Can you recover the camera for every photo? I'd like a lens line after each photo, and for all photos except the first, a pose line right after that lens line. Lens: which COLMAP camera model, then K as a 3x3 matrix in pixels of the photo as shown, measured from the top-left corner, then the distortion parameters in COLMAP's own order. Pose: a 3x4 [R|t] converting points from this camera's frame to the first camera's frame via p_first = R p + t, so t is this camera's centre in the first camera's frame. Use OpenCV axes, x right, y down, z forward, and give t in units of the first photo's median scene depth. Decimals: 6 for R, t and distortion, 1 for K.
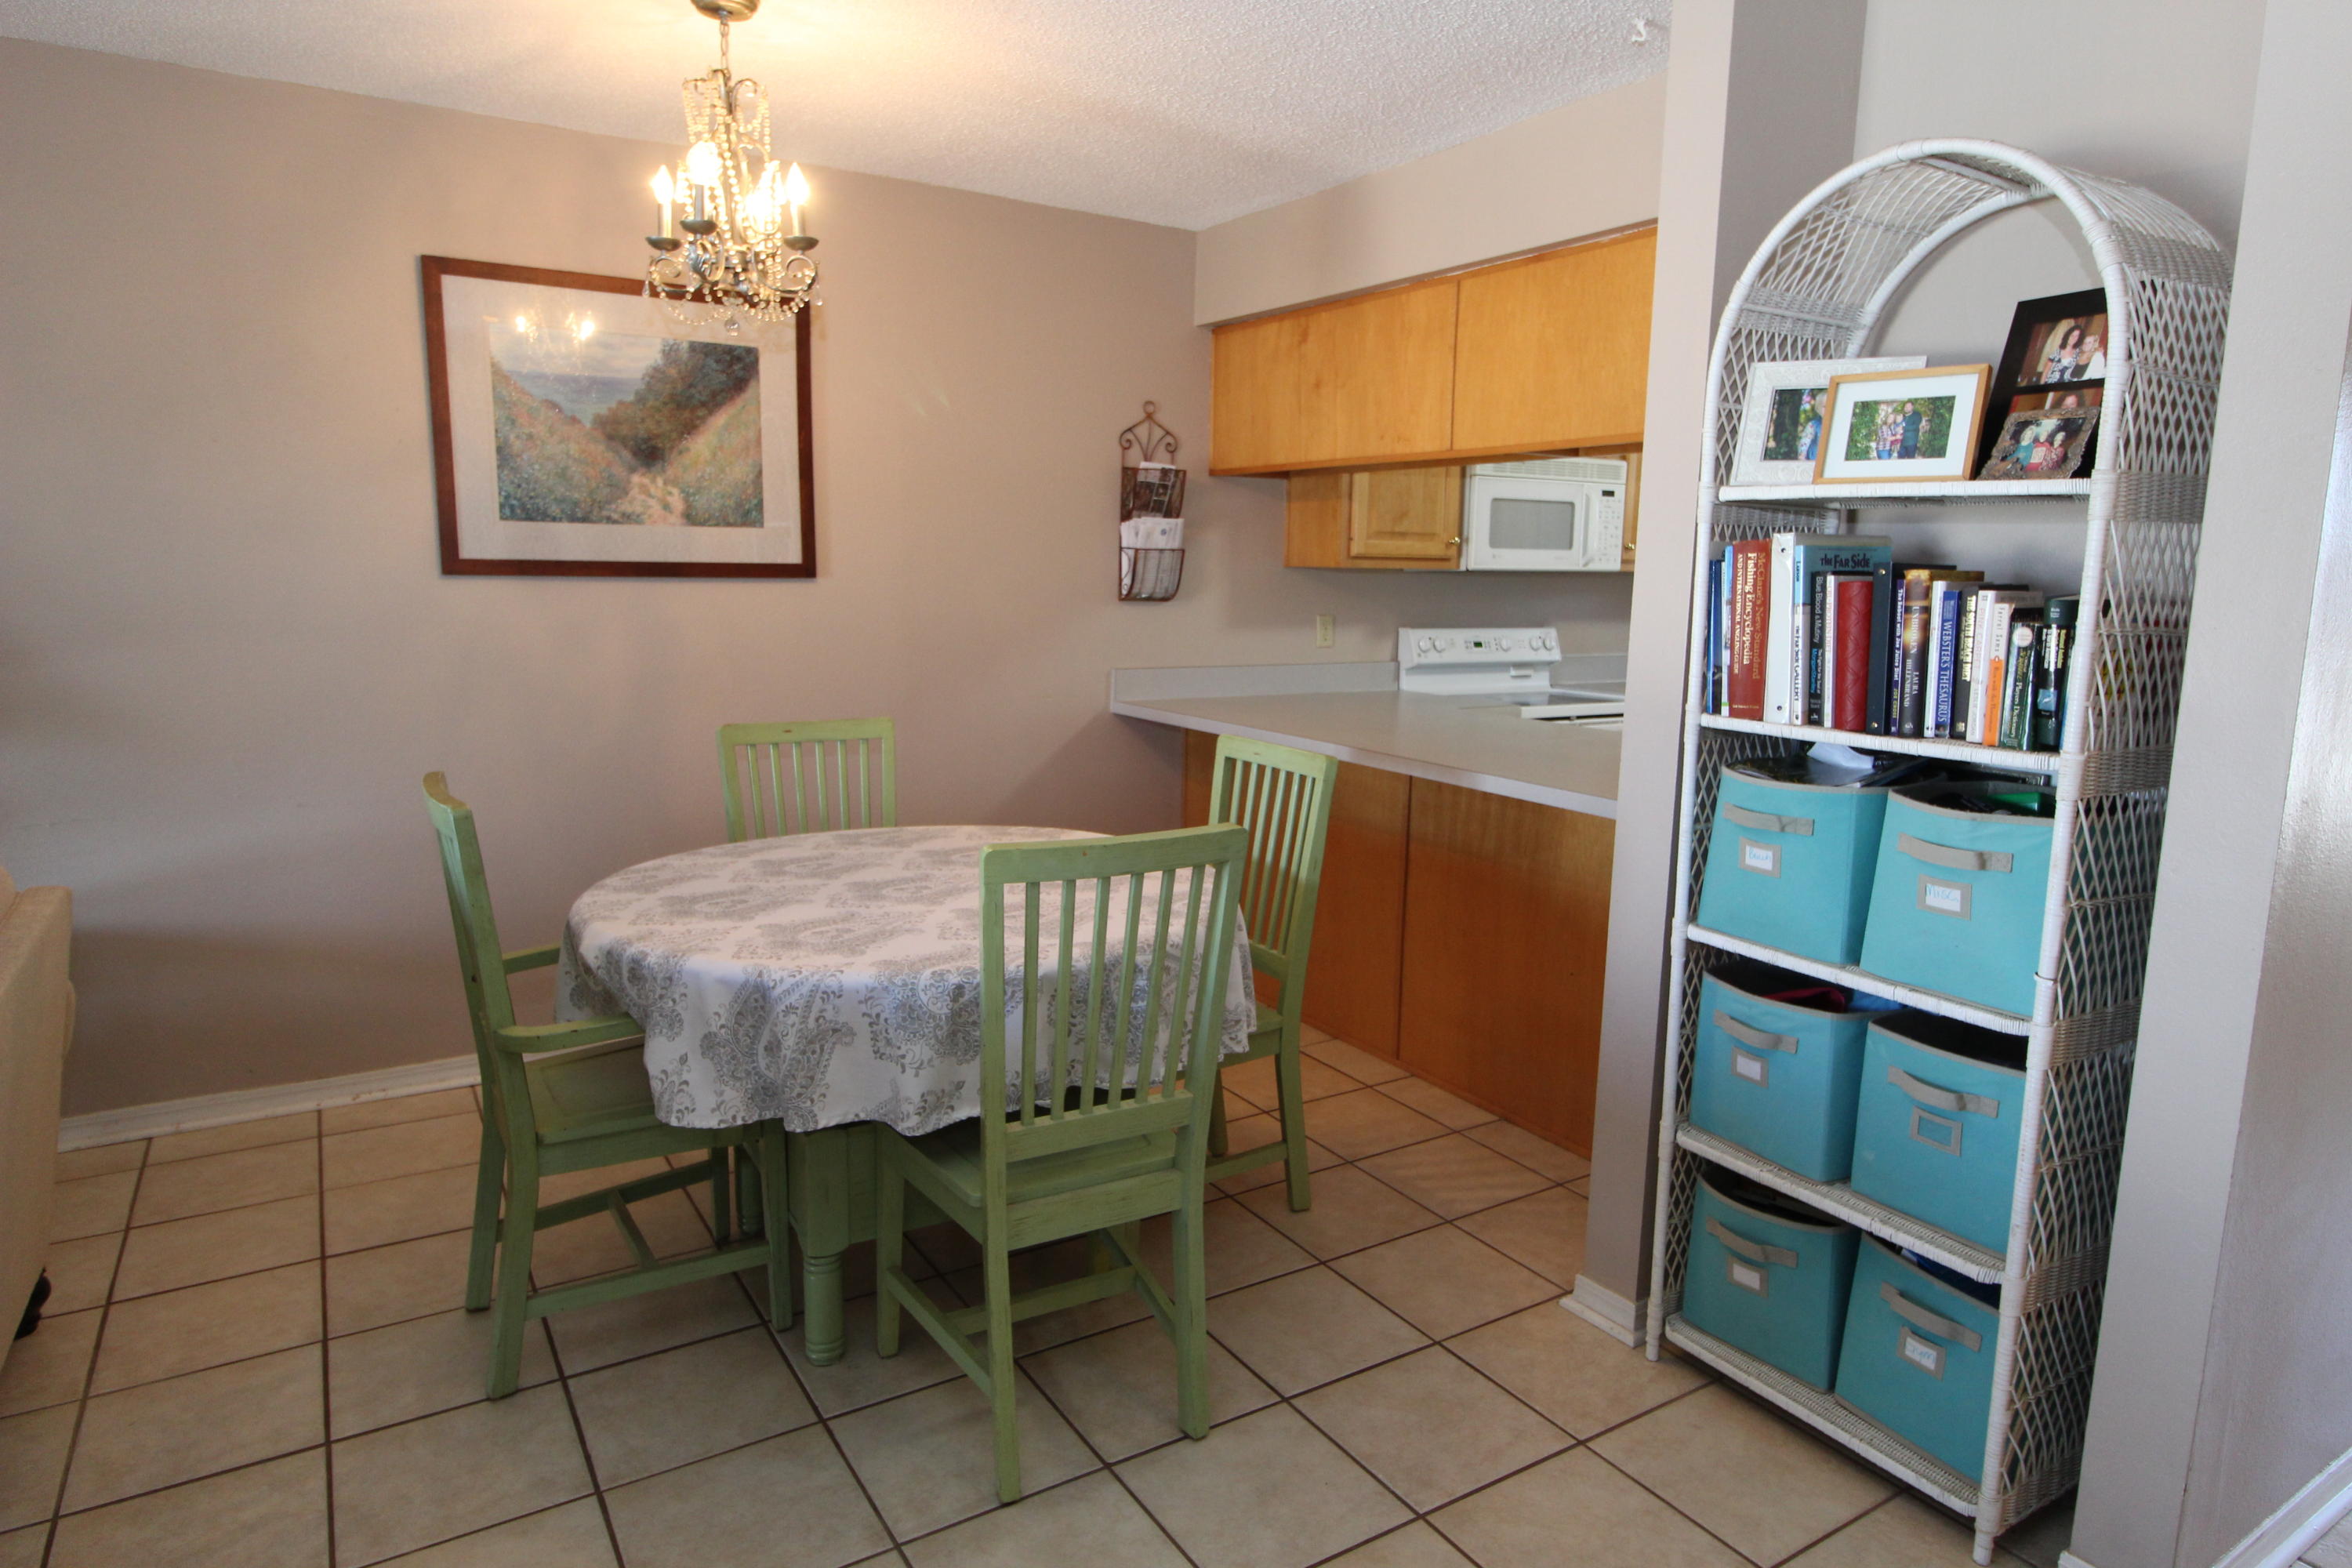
lens RADIAL K [[1395.4, 0, 1197.3], [0, 1395.4, 787.6], [0, 0, 1]] dist [-0.000895, -0.006878]
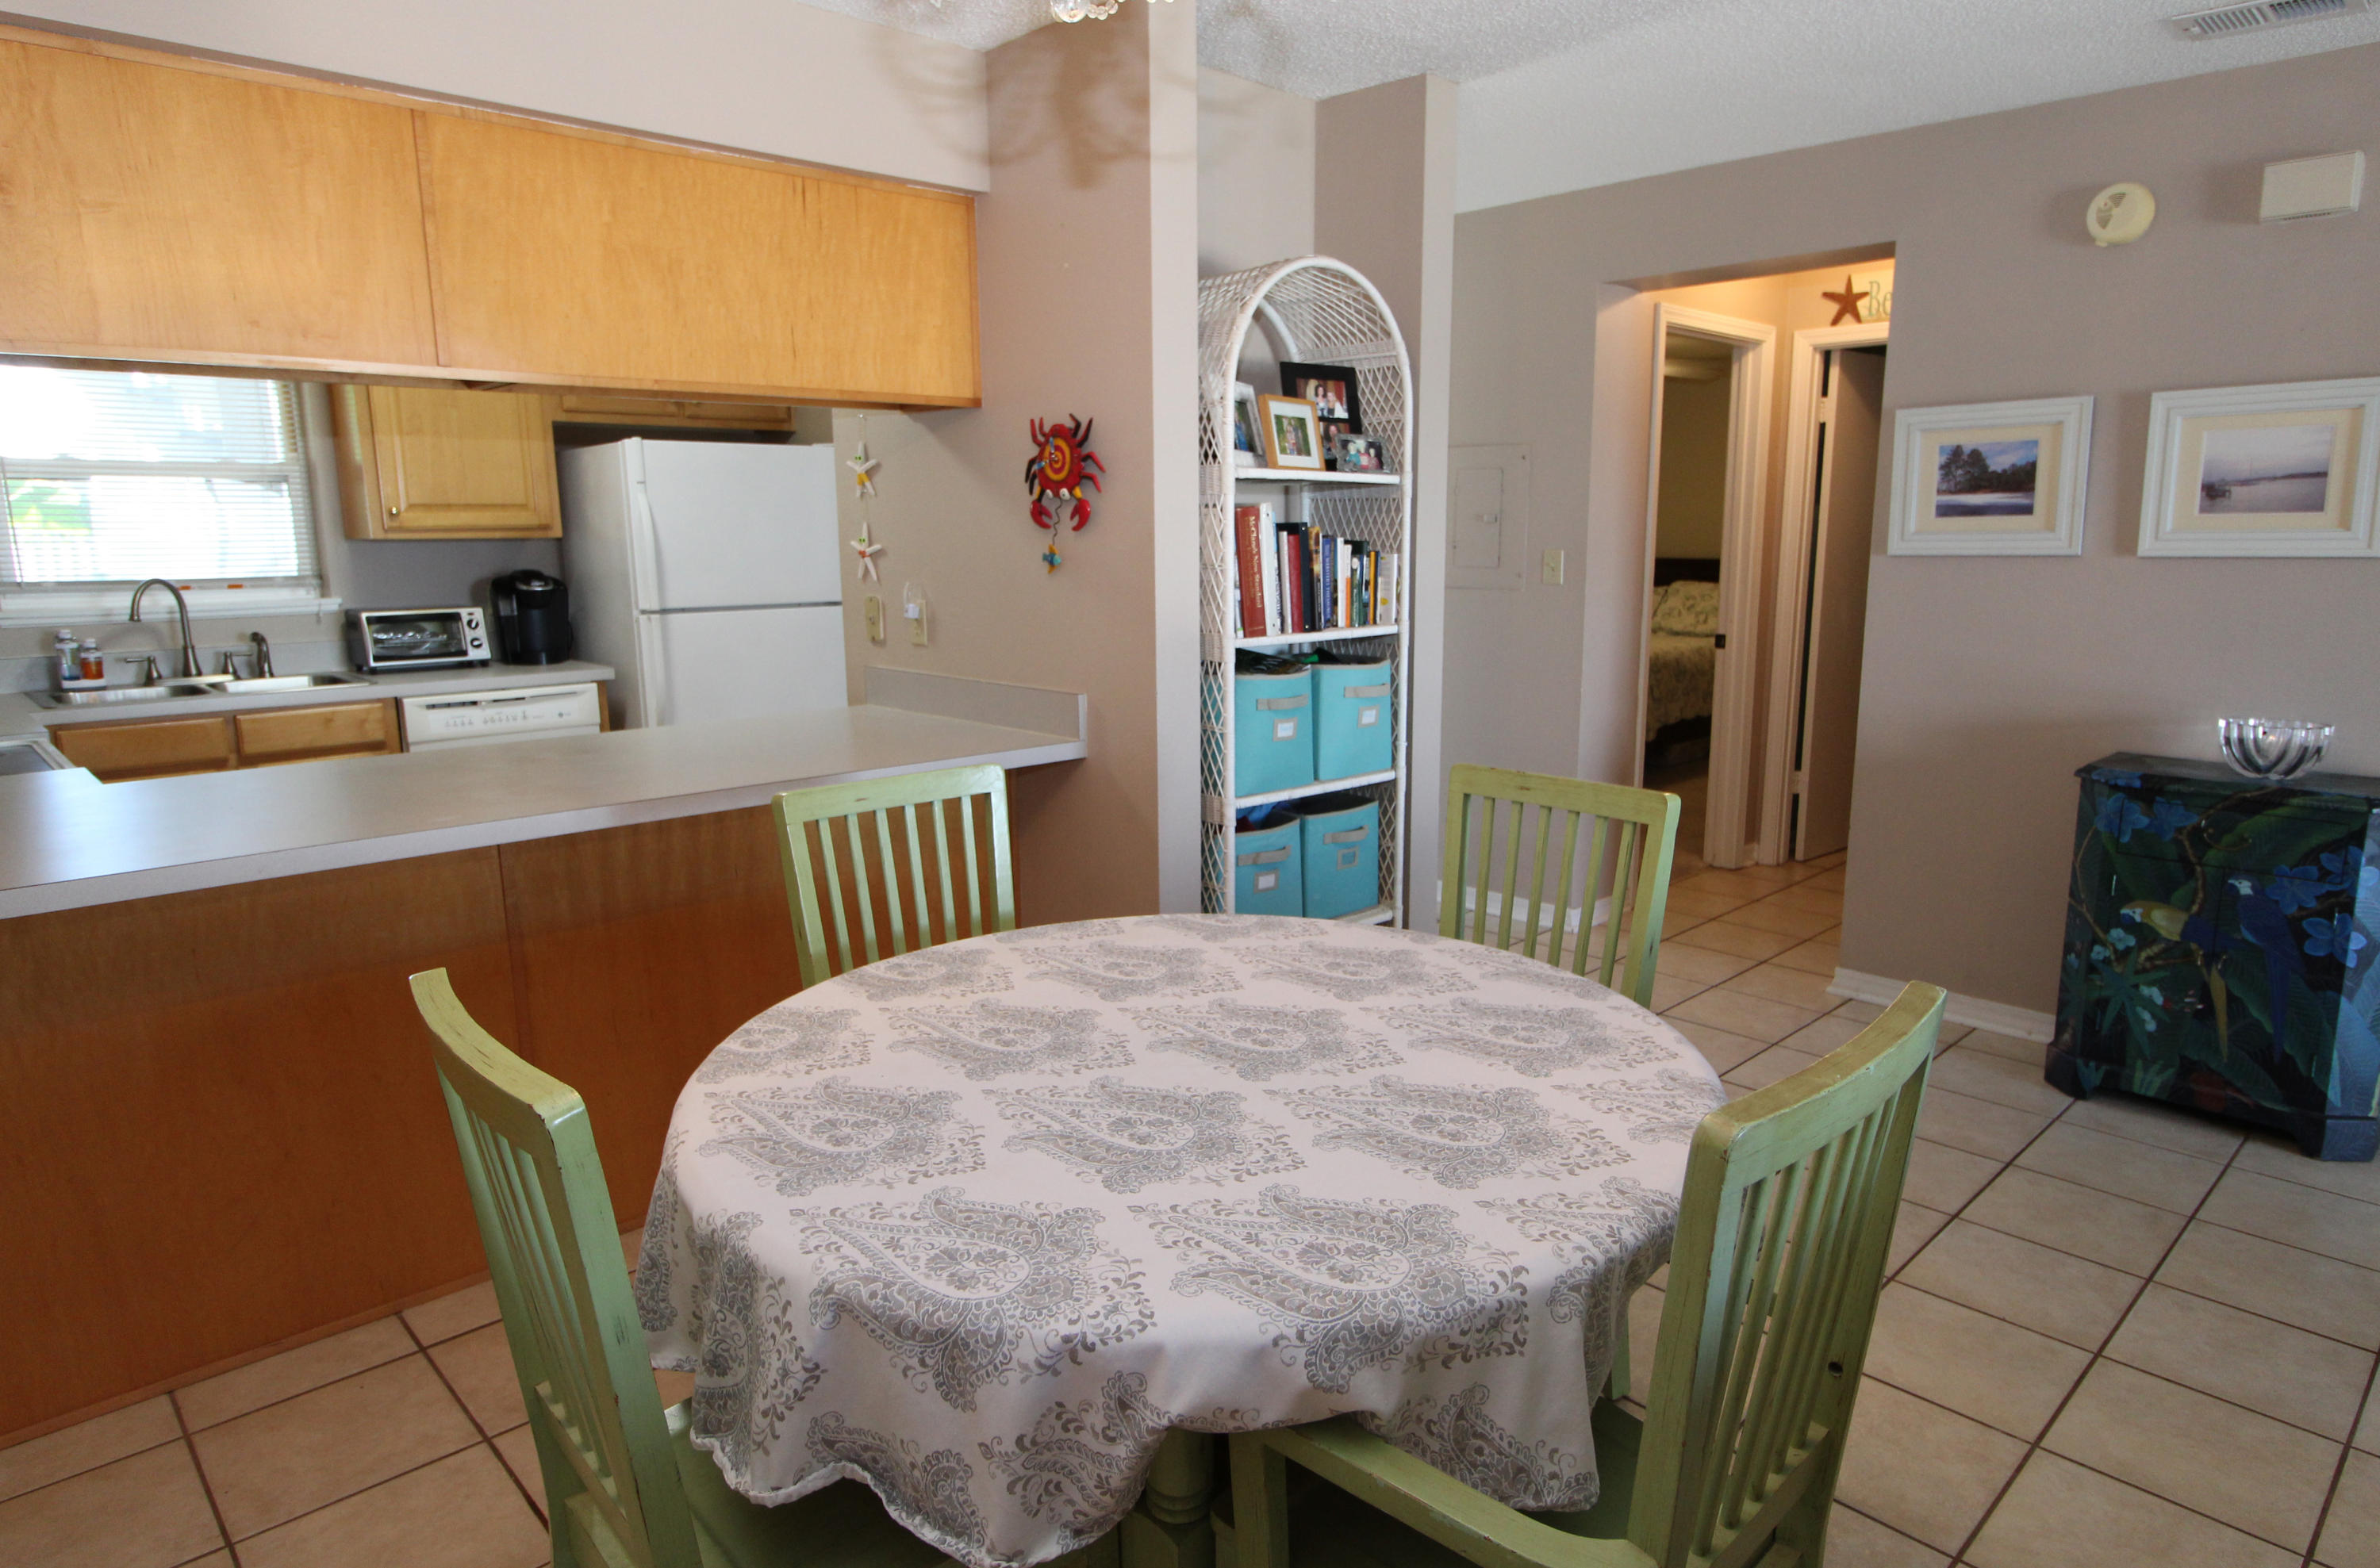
lens RADIAL K [[1366.4, 0, 1140.8], [0, 1366.4, 726.6], [0, 0, 1]] dist [0.004678, 0.000430]
pose [[-0.177911, -0.154350, 0.971866, -0.599785], [0.162068, 0.969539, 0.183649, -0.152080], [-0.970609, 0.190182, -0.147477, 0.882291]]
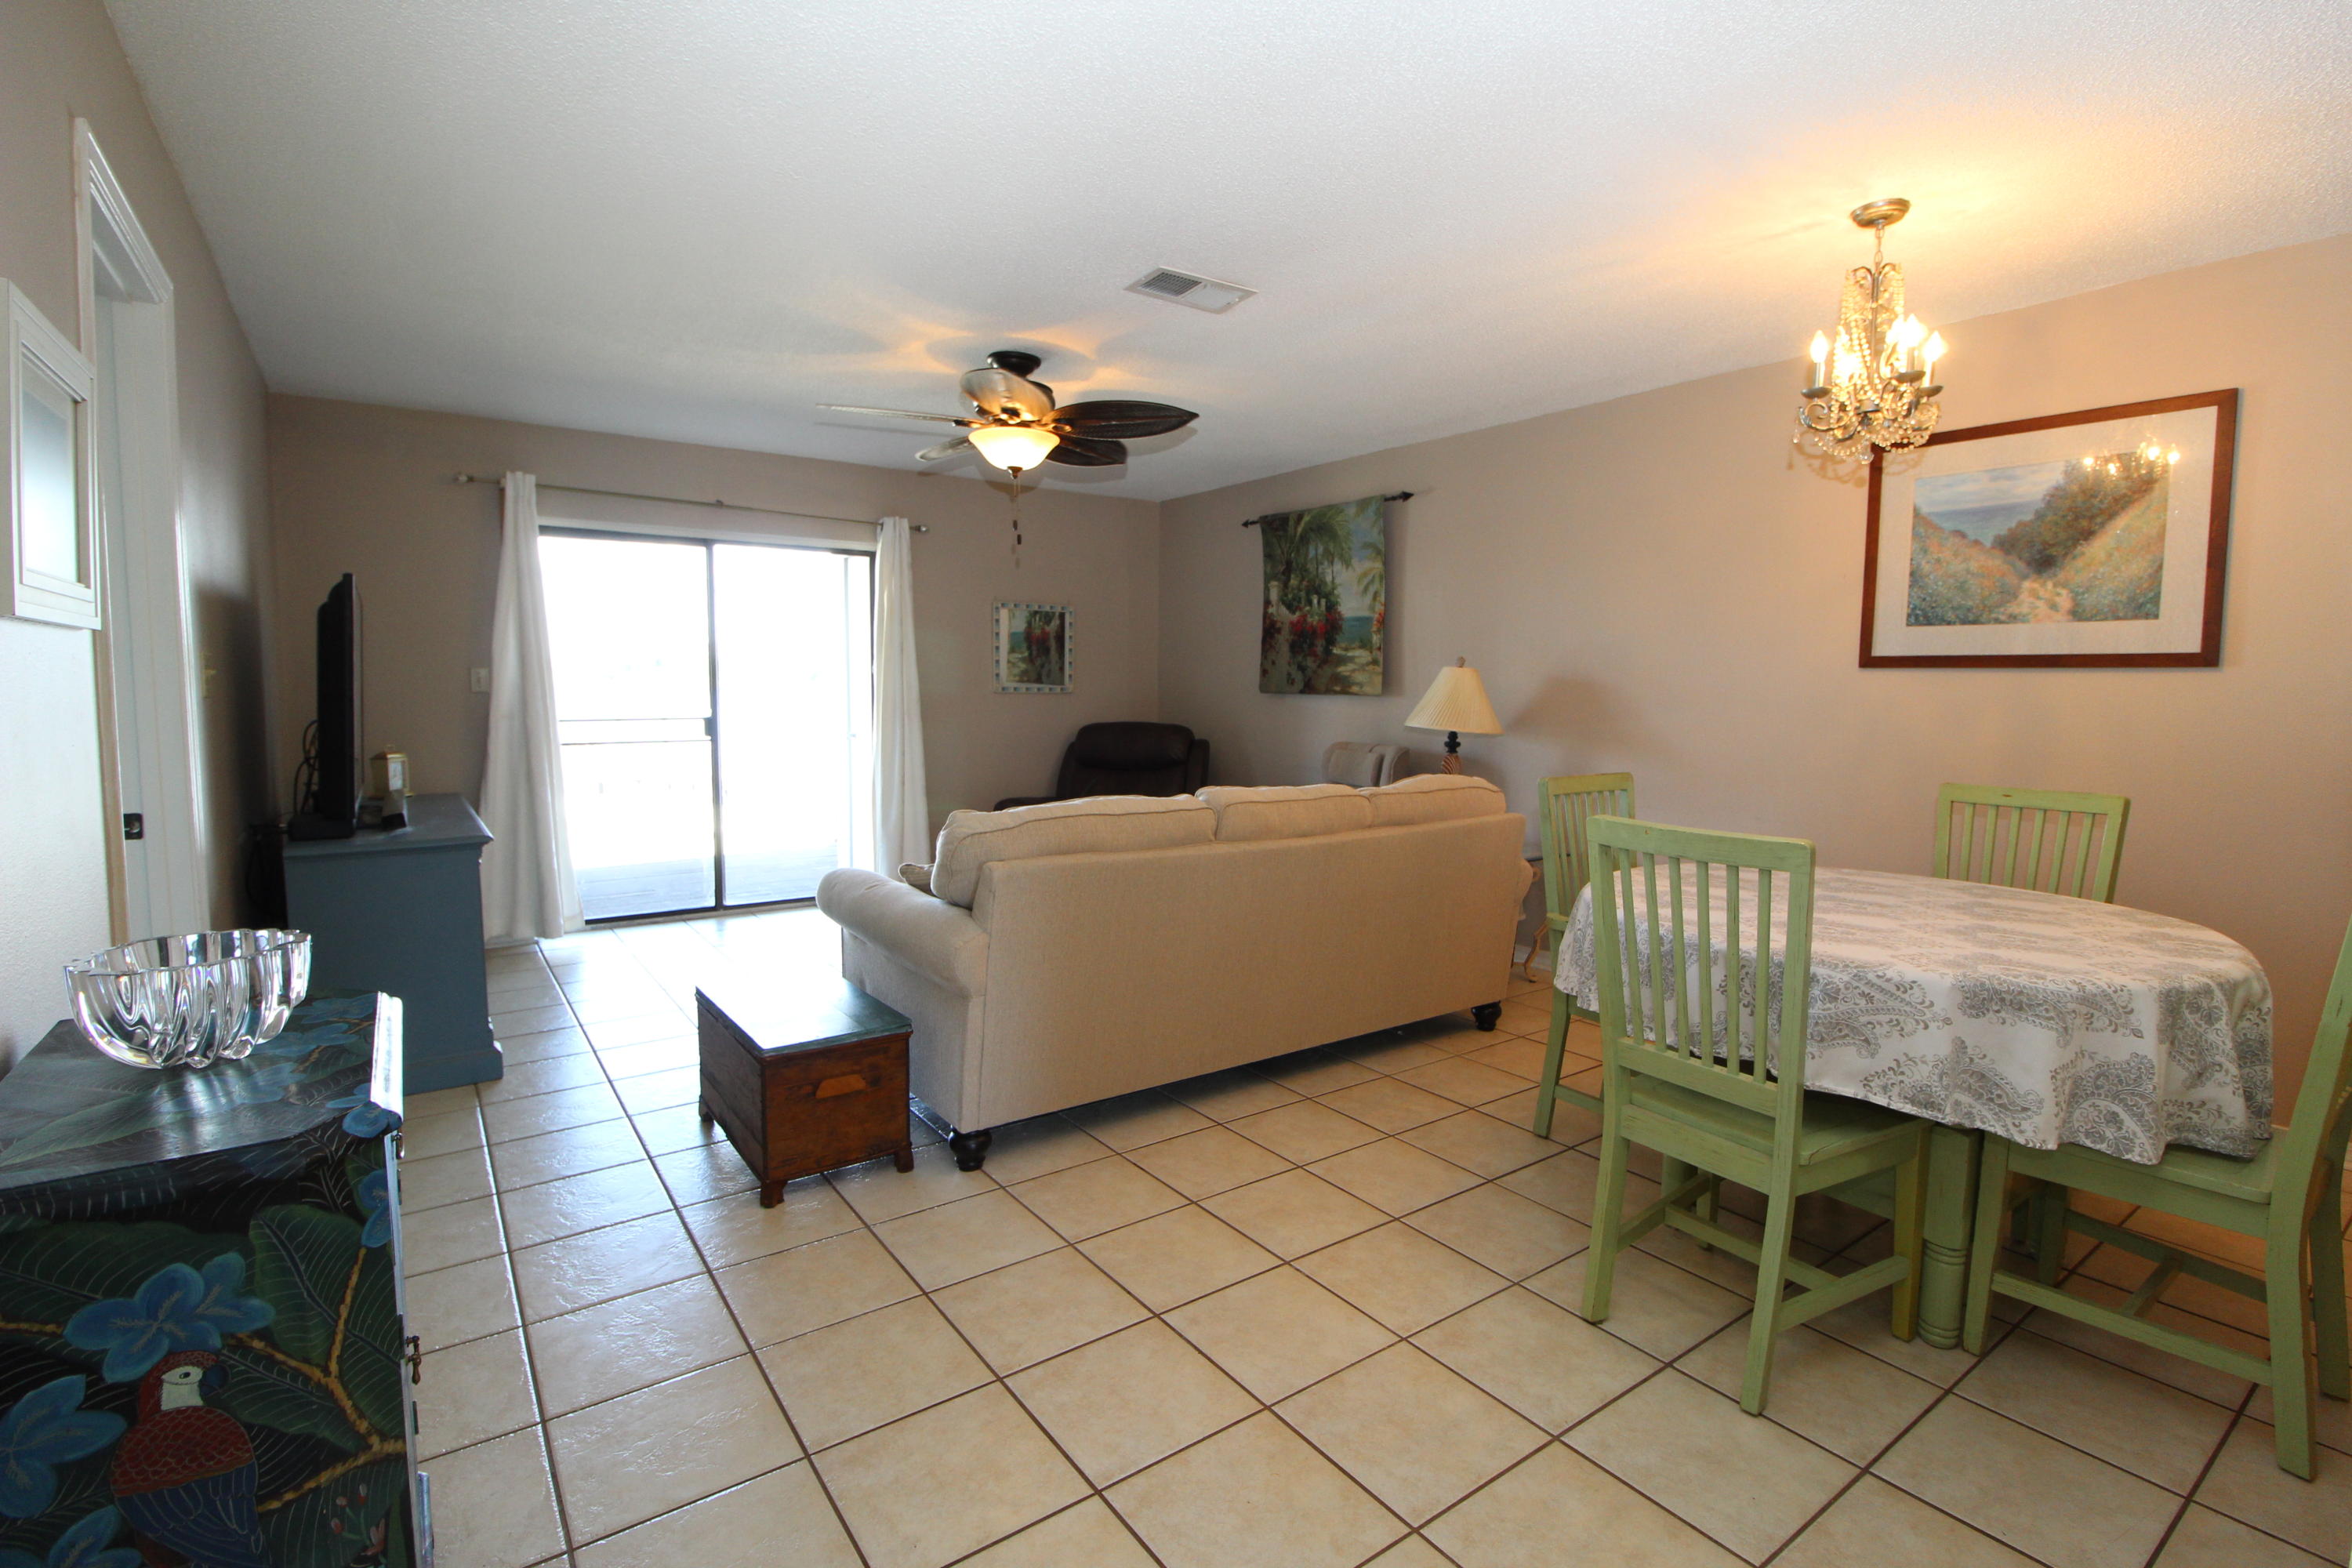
lens RADIAL K [[1089.5, 0, 1196.1], [0, 1089.5, 782.9], [0, 0, 1]] dist [-0.002684, -0.010368]
pose [[0.066136, 0.072762, -0.995154, 0.518340], [-0.169933, 0.983589, 0.060623, 0.007318], [0.983234, 0.165100, 0.077415, 0.294394]]
